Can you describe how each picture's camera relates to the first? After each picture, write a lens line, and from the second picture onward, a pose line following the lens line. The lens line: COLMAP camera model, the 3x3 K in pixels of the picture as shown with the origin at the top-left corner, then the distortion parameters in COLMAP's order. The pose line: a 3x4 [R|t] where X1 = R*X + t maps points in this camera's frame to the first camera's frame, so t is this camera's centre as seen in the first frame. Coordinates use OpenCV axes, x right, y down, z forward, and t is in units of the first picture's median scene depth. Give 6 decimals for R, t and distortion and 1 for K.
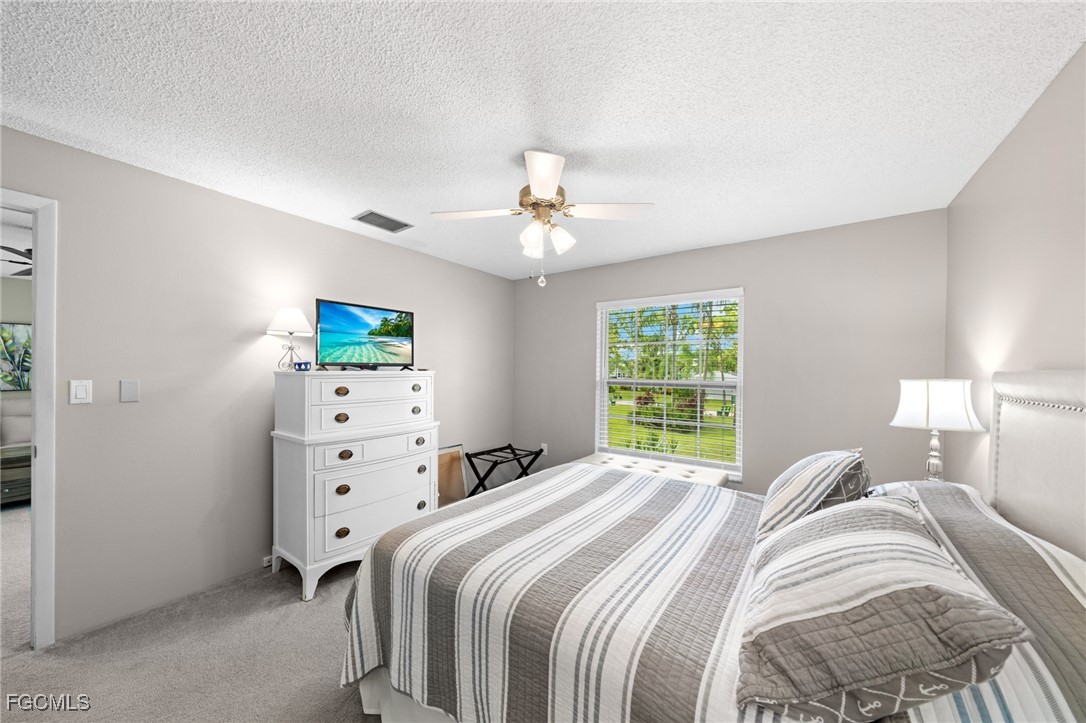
lens RADIAL K [[379.5, 0, 542.1], [0, 379.5, 365.0], [0, 0, 1]] dist [0.001567, 0.000082]
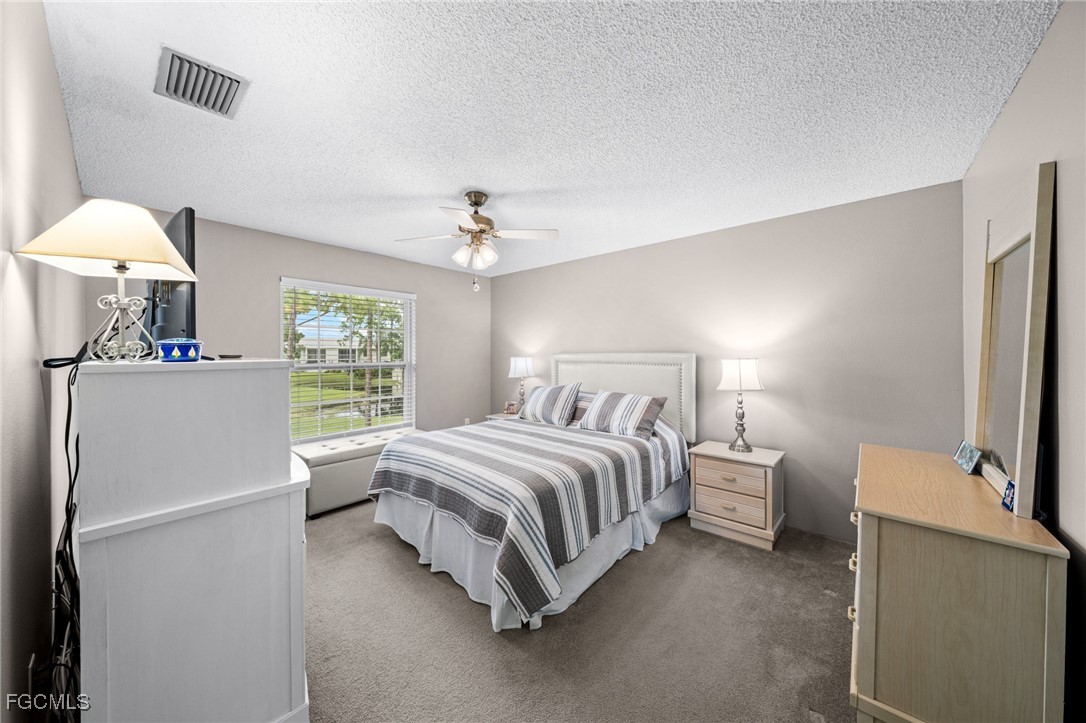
lens RADIAL K [[369.7, 0, 544.3], [0, 369.7, 352.9], [0, 0, 1]] dist [0.000478, 0.000018]
pose [[0.077212, -0.007066, 0.996990, -0.964351], [-0.010810, 0.999910, 0.007924, -0.003218], [-0.996956, -0.011389, 0.077129, 0.488975]]
